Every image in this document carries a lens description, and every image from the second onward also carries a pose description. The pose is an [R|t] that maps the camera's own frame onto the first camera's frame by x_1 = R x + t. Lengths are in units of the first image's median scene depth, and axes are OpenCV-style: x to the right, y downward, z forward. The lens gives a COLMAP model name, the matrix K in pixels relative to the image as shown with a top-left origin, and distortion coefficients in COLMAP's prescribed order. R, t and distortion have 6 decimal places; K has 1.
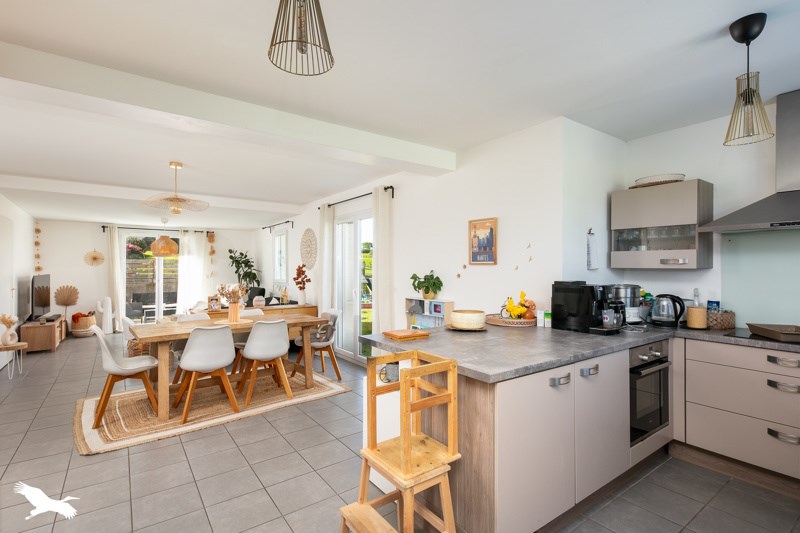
lens RADIAL K [[379.9, 0, 400.0], [0, 379.9, 266.5], [0, 0, 1]] dist [0.011635, 0.000059]
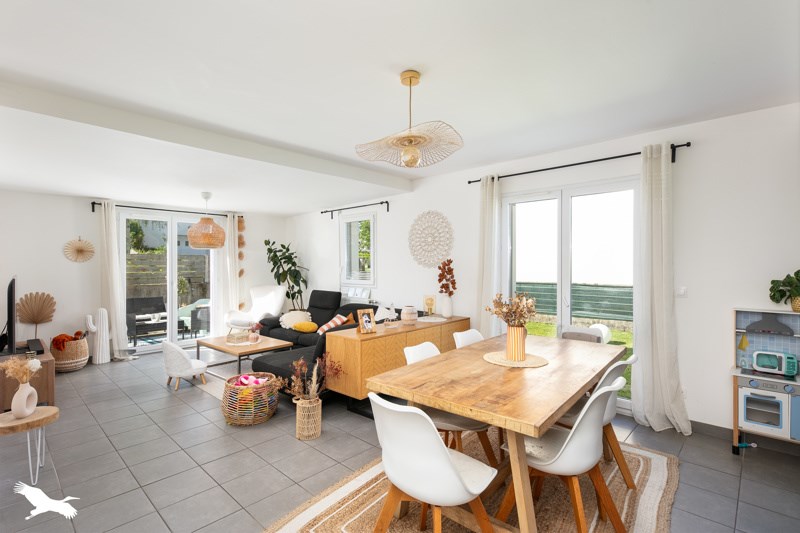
lens RADIAL K [[379.9, 0, 400.0], [0, 379.9, 266.5], [0, 0, 1]] dist [0.011635, 0.000059]
pose [[0.983734, -0.002113, 0.179619, -0.381409], [0.000561, 0.999962, 0.008691, 0.000882], [-0.179631, -0.008448, 0.983698, 0.254636]]
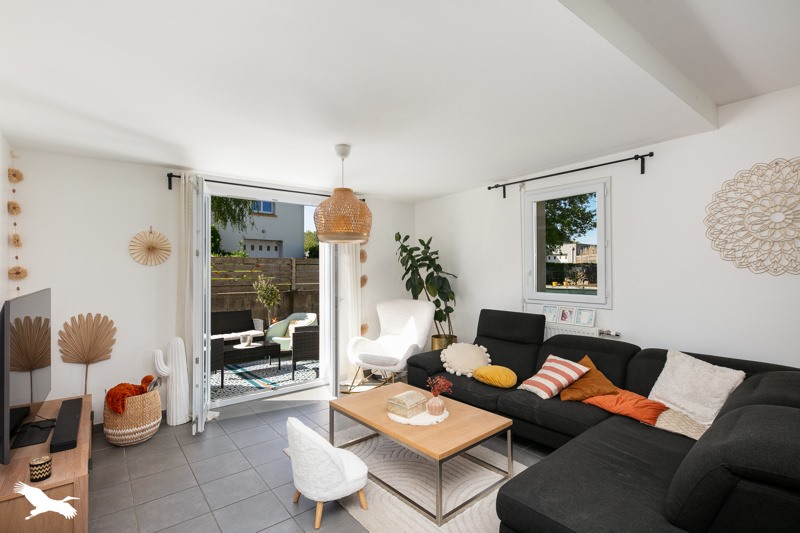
lens RADIAL K [[379.9, 0, 400.0], [0, 379.9, 266.5], [0, 0, 1]] dist [0.011635, 0.000059]
pose [[0.999355, -0.003413, 0.035757, -0.546408], [0.003485, 0.999992, -0.001942, 0.001248], [-0.035750, 0.002065, 0.999359, 0.574289]]
